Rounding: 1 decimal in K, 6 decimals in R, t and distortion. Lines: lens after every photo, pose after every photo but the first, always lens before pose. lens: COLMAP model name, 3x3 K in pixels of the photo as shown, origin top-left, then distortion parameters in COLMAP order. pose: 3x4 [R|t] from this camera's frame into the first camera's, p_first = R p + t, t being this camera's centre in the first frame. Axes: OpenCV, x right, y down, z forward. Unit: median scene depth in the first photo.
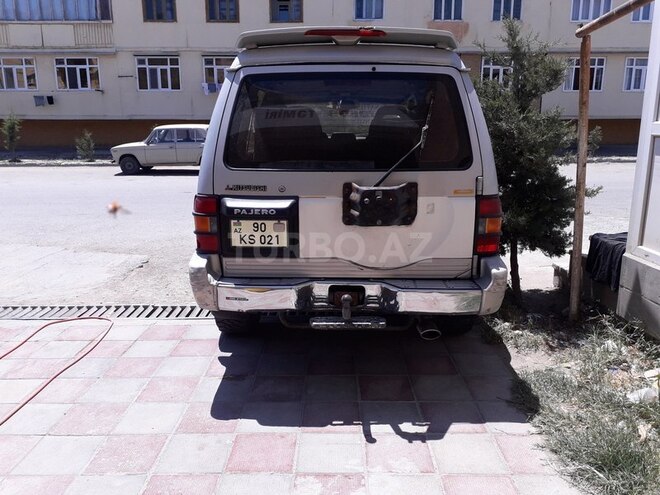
lens RADIAL K [[522.1, 0, 330.0], [0, 522.1, 247.5], [0, 0, 1]] dist [0.100463, -0.151450]
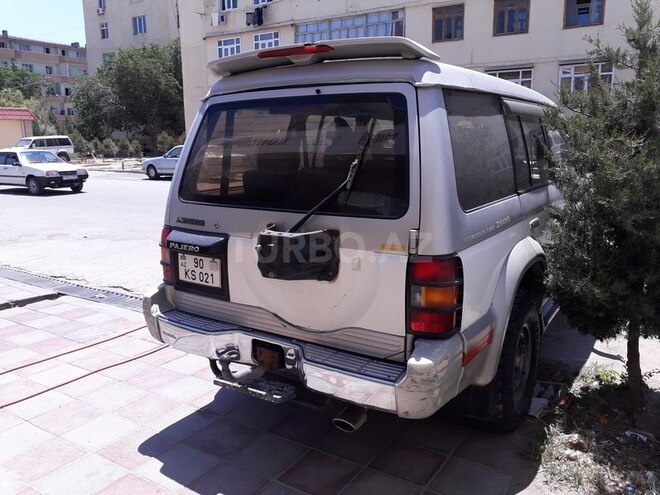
lens RADIAL K [[522.1, 0, 330.0], [0, 522.1, 247.5], [0, 0, 1]] dist [0.100463, -0.151450]
pose [[0.848203, 0.096947, -0.520724, 0.558405], [-0.110726, 0.993840, 0.004670, -0.097872], [0.517969, 0.053697, 0.853712, 0.308463]]
